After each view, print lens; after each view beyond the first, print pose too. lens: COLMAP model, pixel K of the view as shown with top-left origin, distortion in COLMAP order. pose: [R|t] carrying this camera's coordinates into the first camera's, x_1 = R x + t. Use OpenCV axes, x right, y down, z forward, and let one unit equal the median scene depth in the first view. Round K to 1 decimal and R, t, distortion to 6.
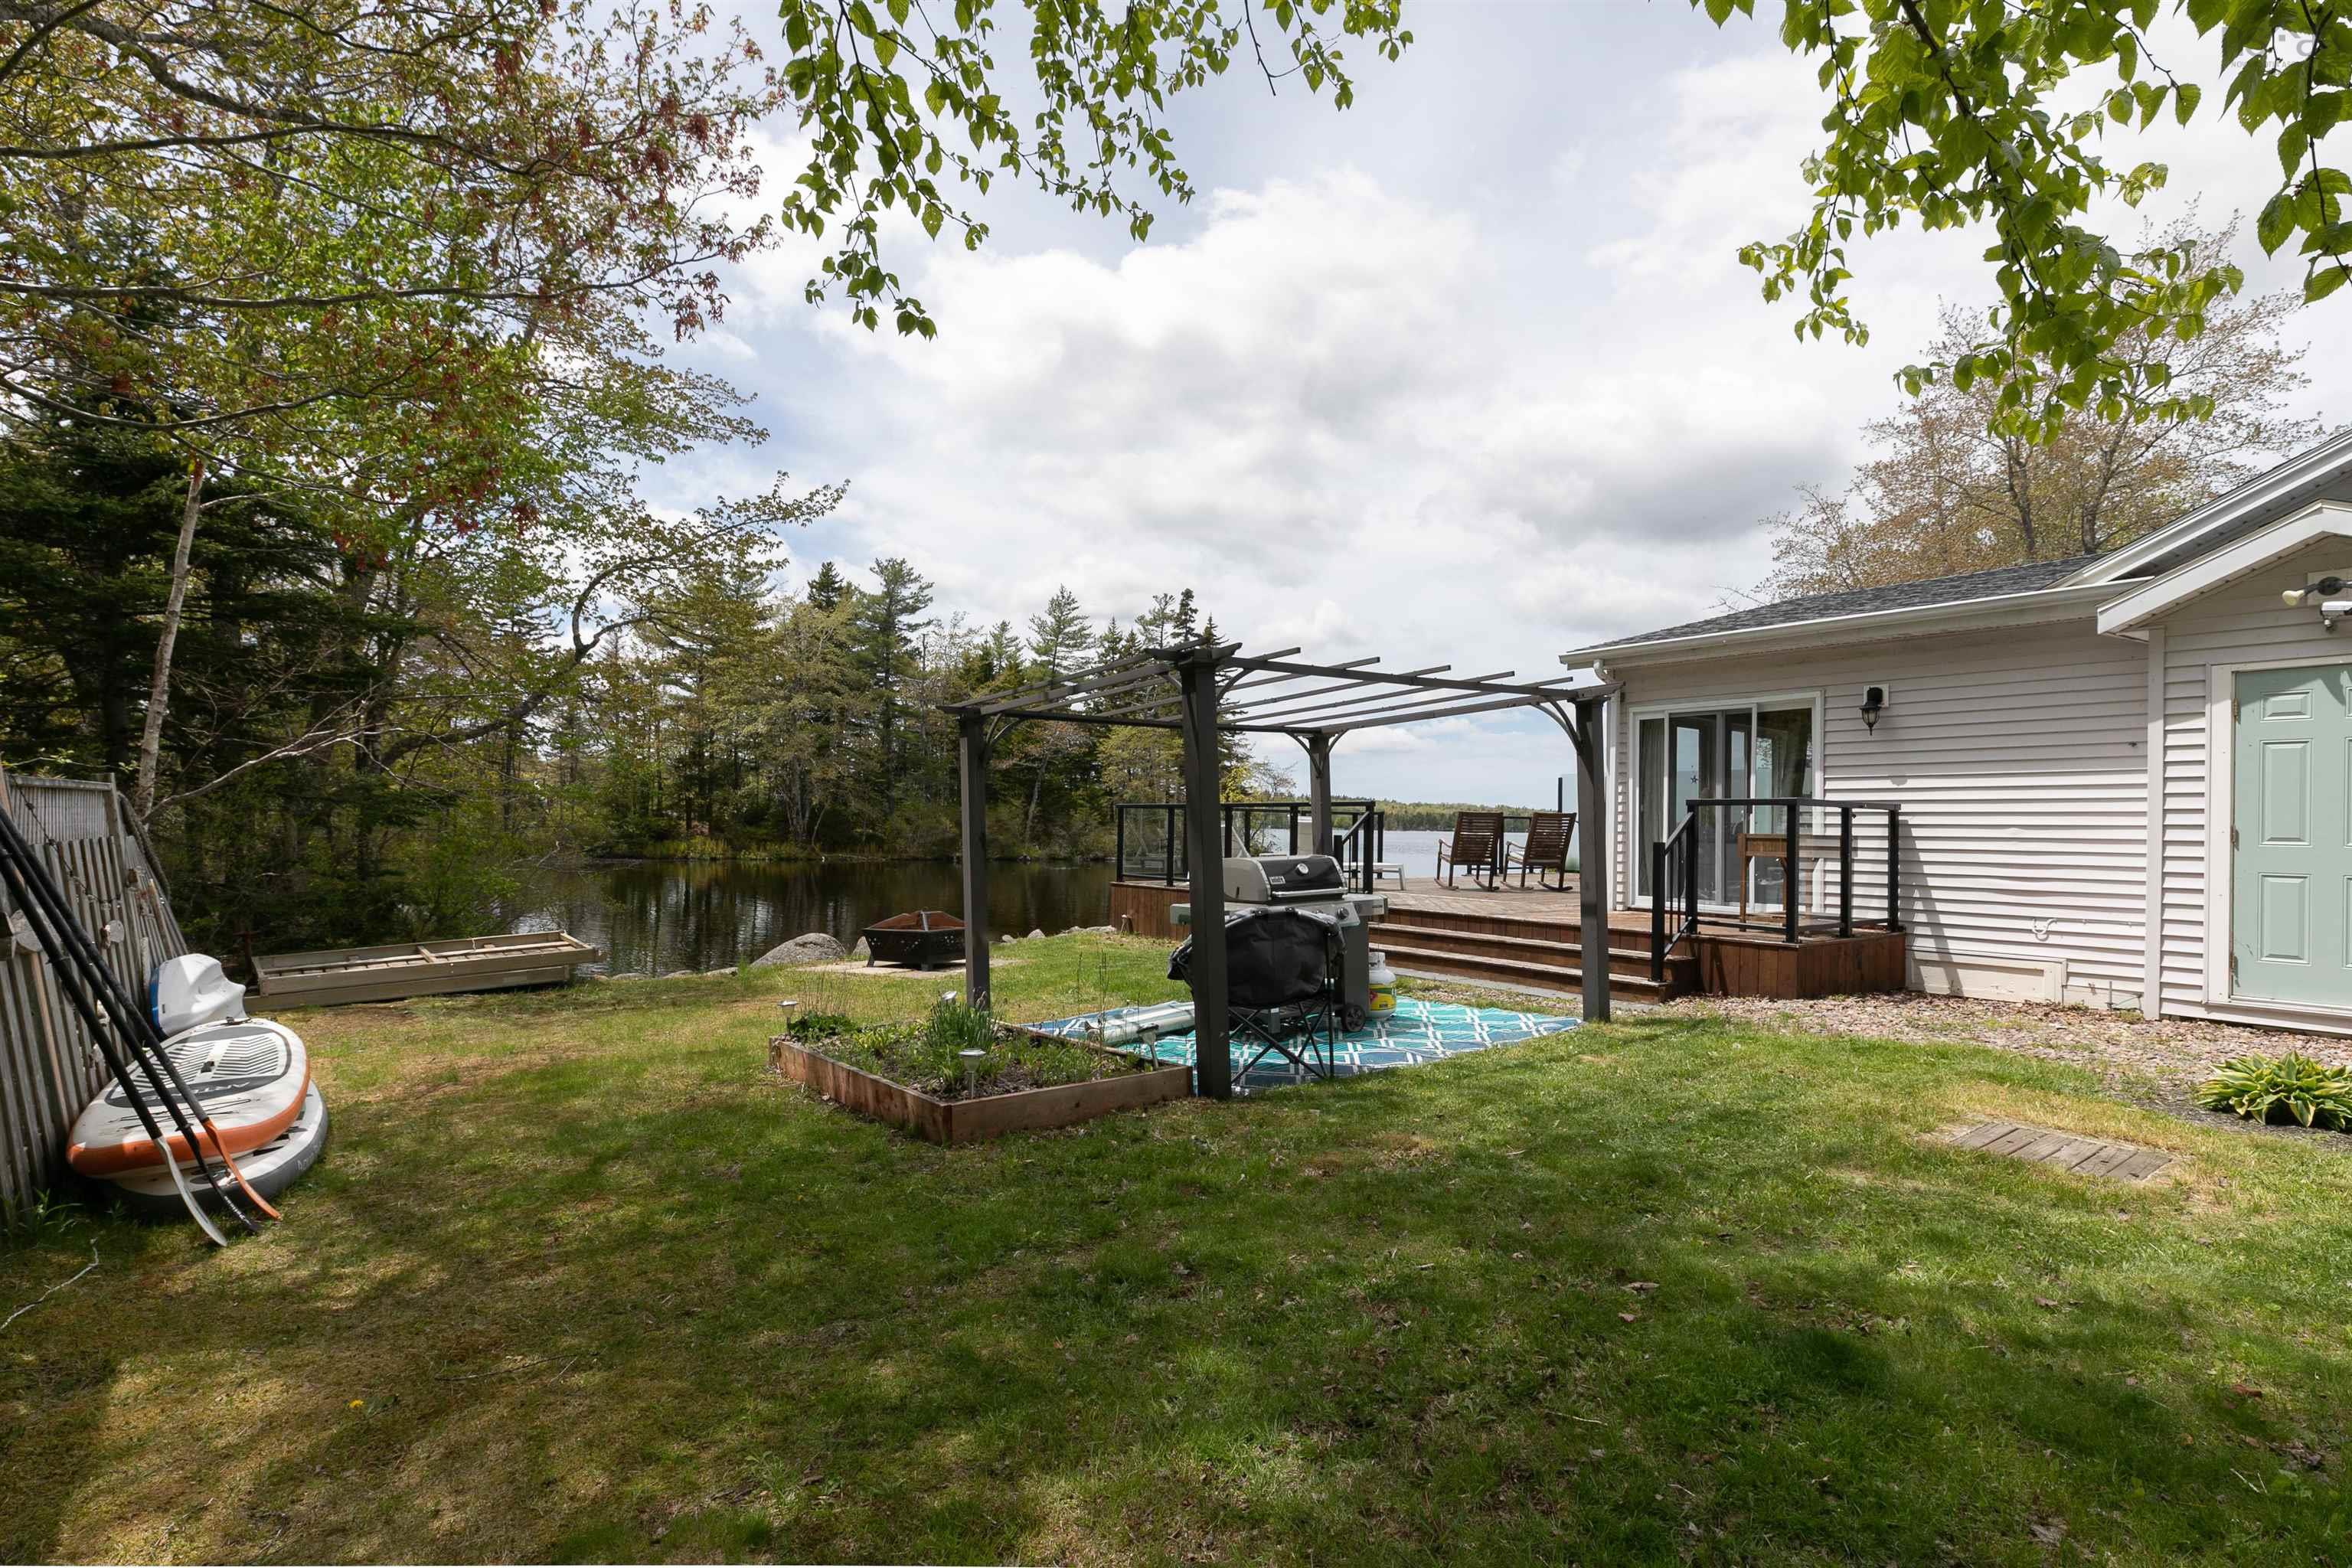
lens RADIAL K [[1136.8, 0, 1200.1], [0, 1136.8, 801.6], [0, 0, 1]] dist [0.000356, -0.000014]
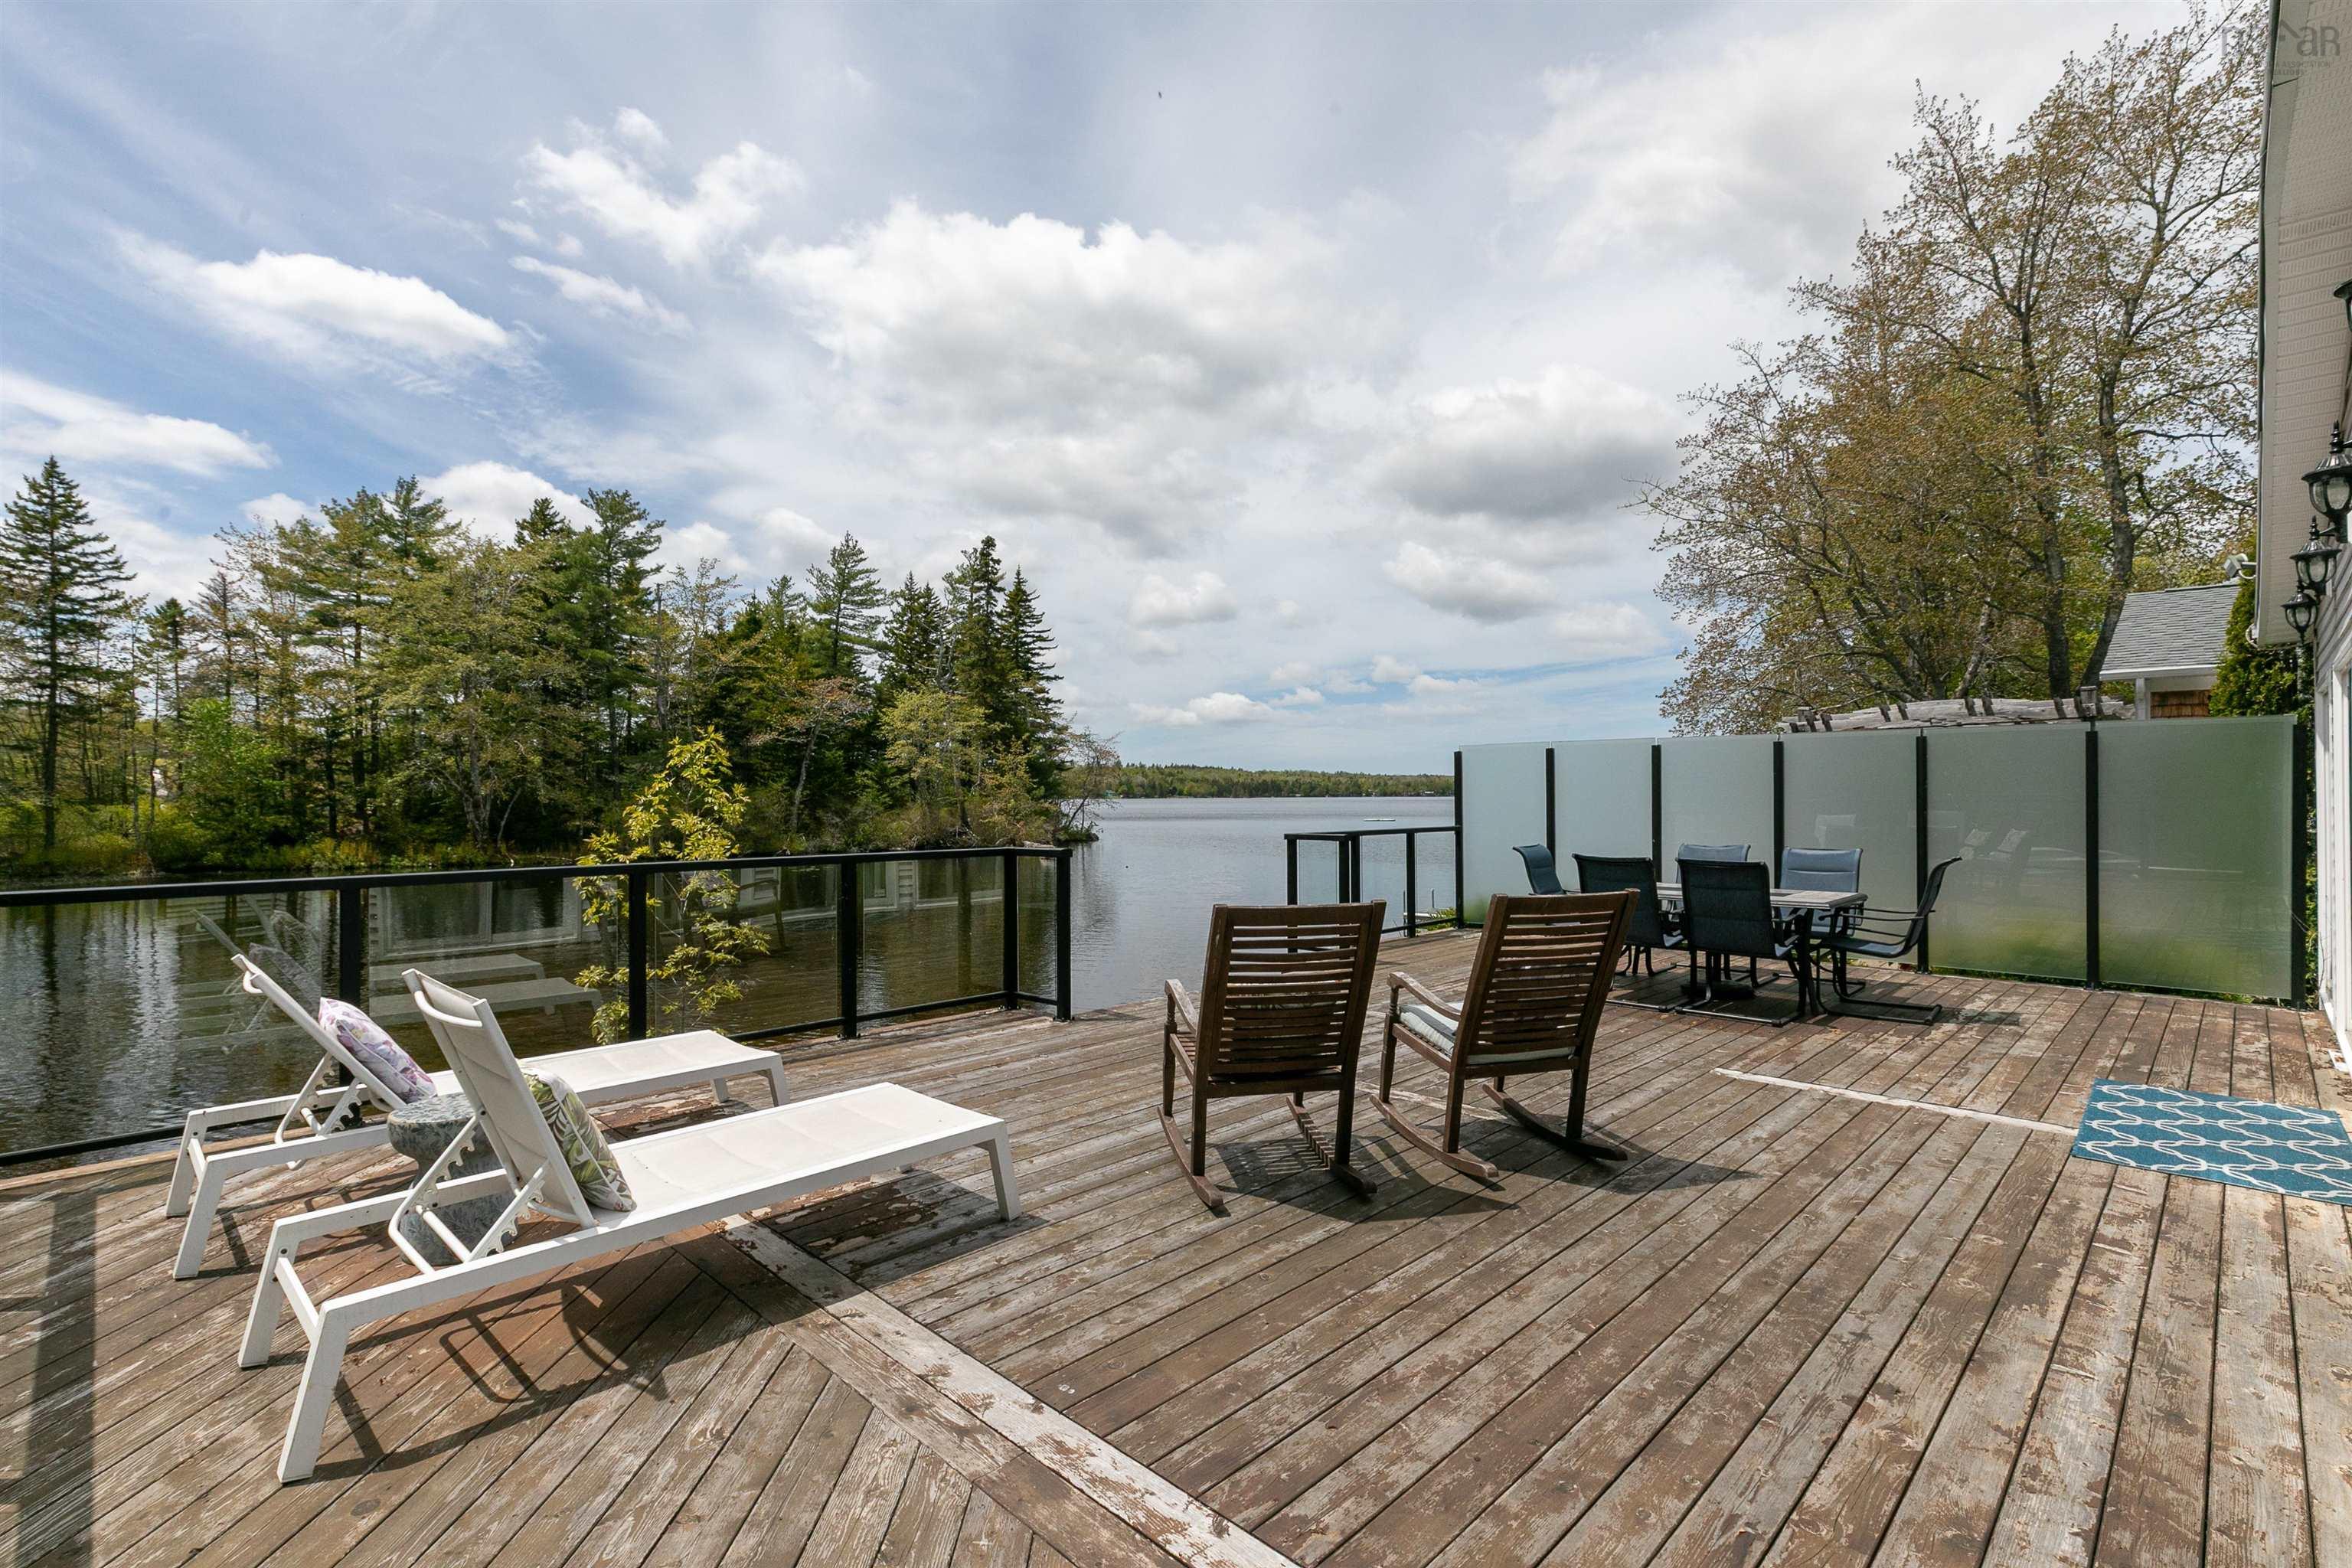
lens RADIAL K [[1091.2, 0, 1182.4], [0, 1091.2, 799.1], [0, 0, 1]] dist [0.004731, 0.000595]
pose [[0.993221, -0.021108, 0.114307, 0.039805], [0.018261, 0.999498, 0.025891, -0.004529], [-0.114796, -0.023629, 0.993108, 0.158002]]
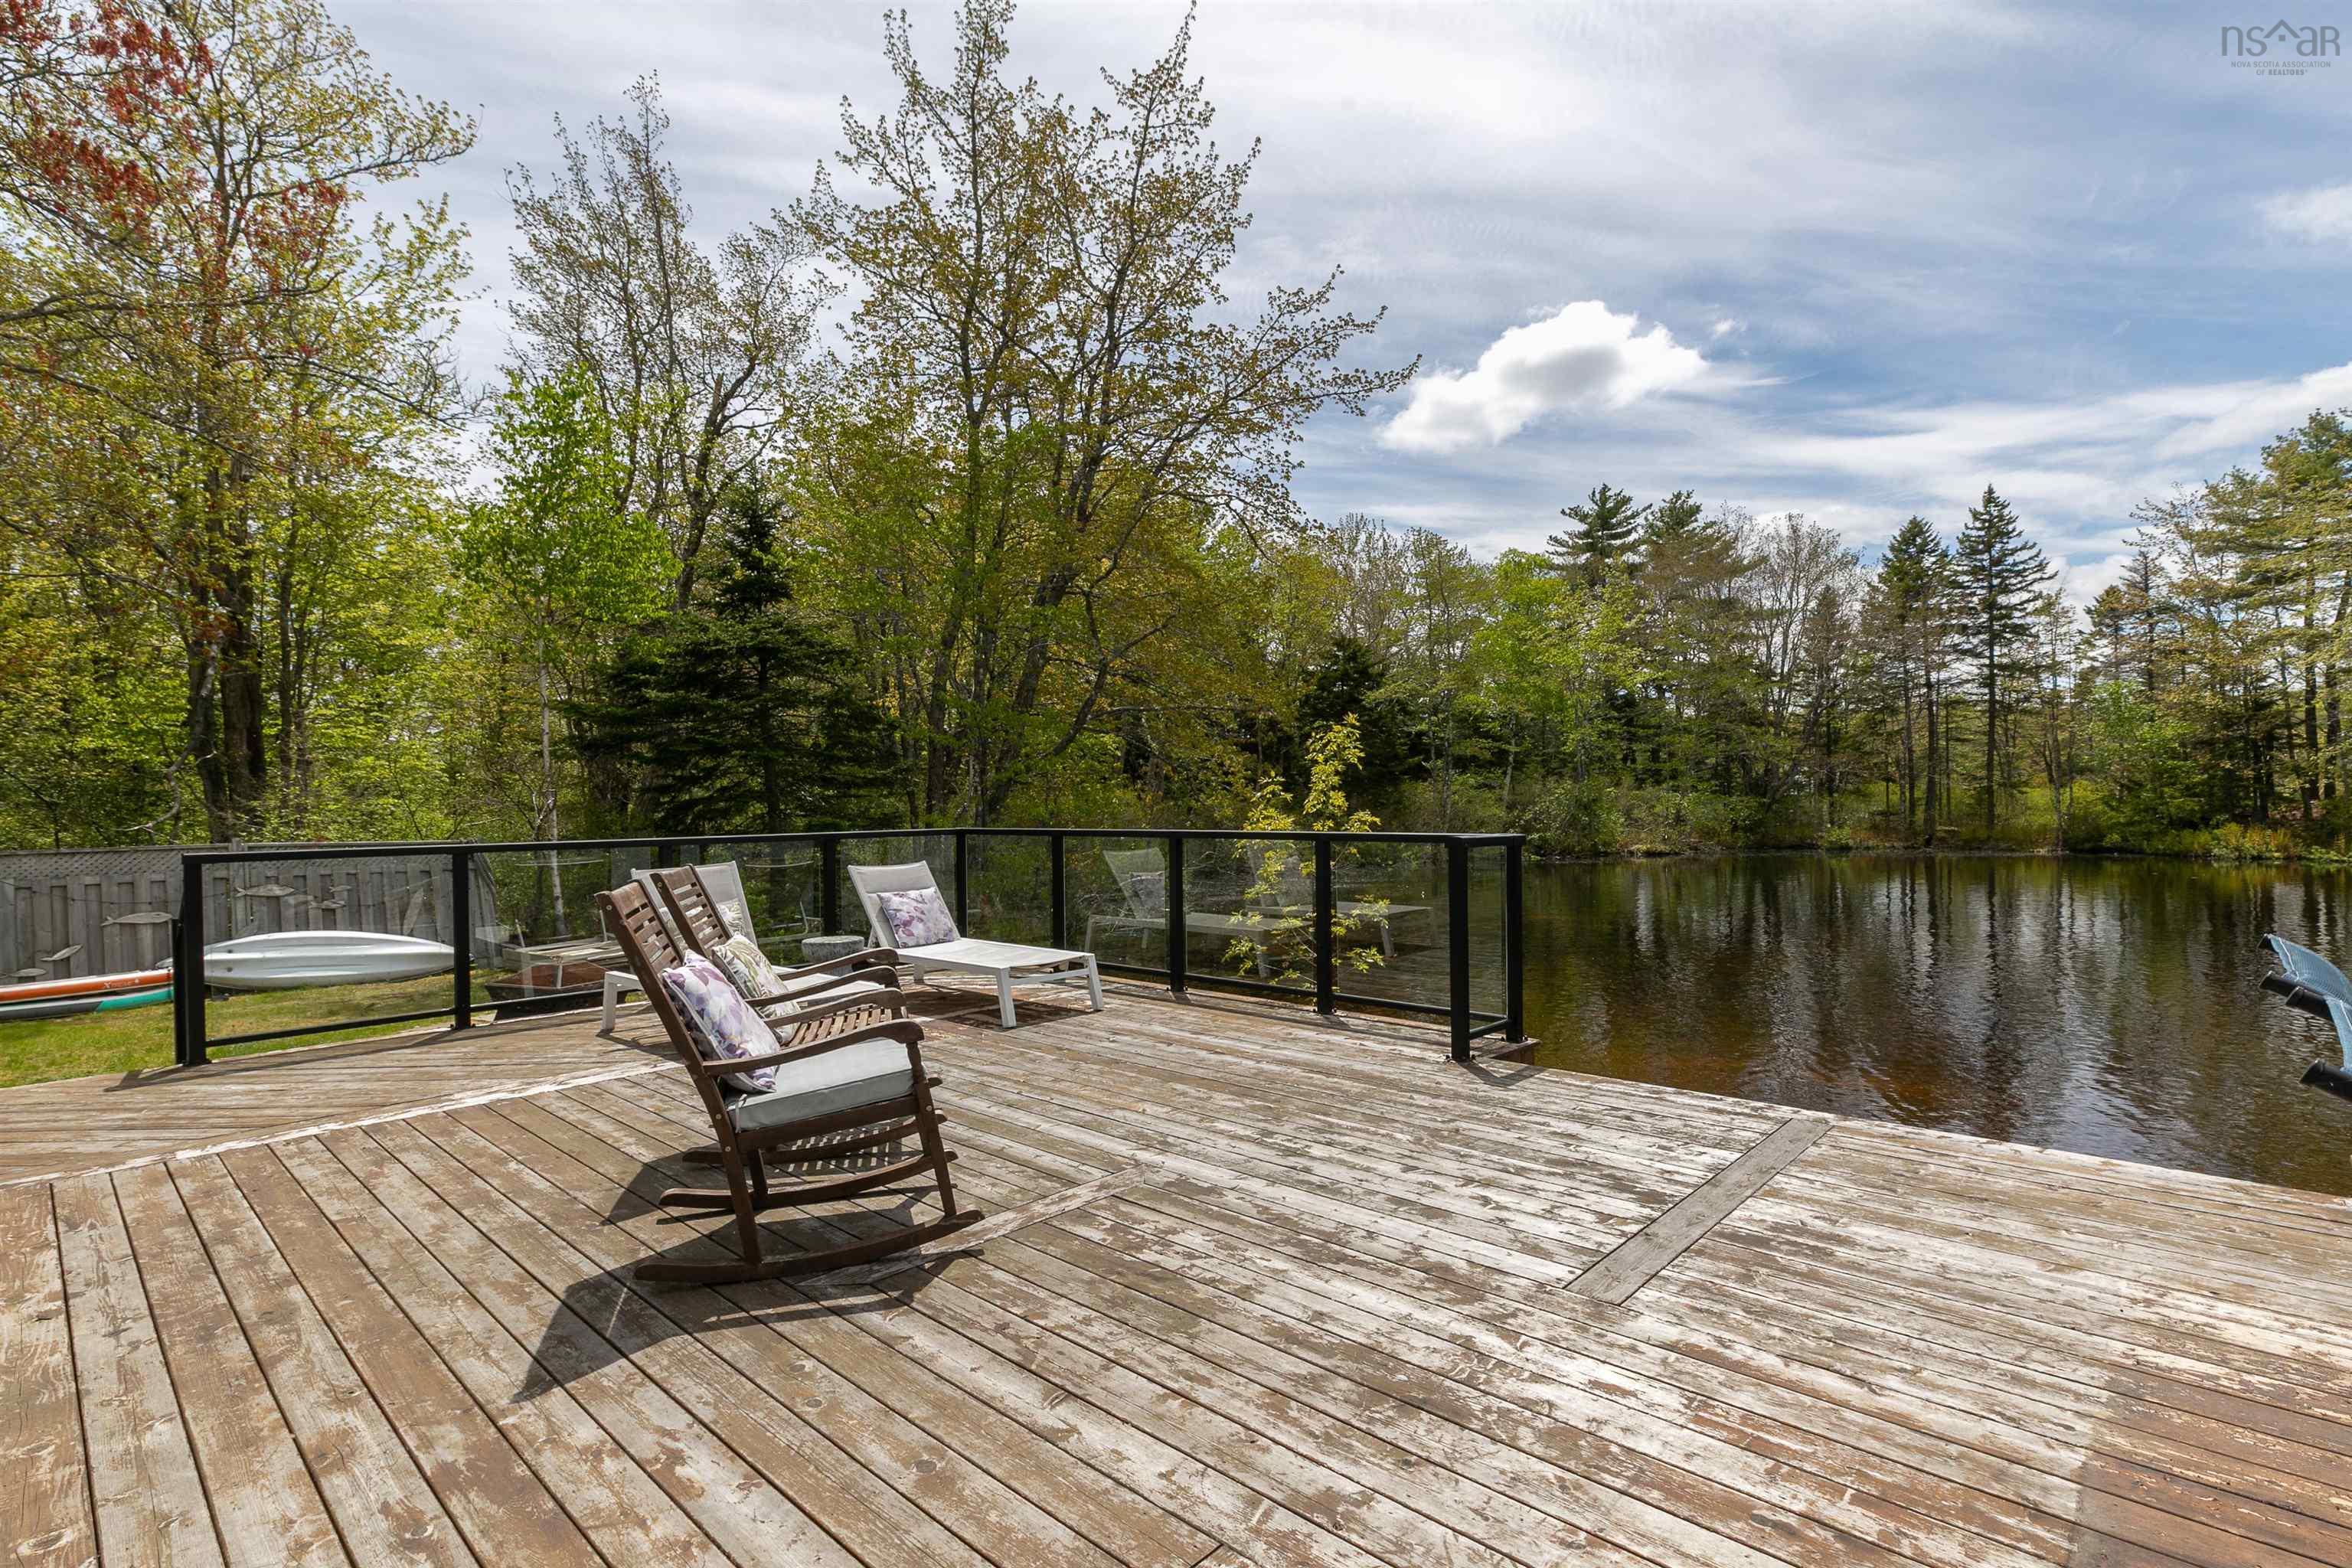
lens RADIAL K [[1091.2, 0, 1182.6], [0, 1091.2, 815.6], [0, 0, 1]] dist [0.004731, 0.000595]
pose [[0.135318, -0.003767, -0.990795, 0.105530], [0.038195, 0.999269, 0.001417, -0.000549], [0.990066, -0.038035, 0.135363, 0.220848]]
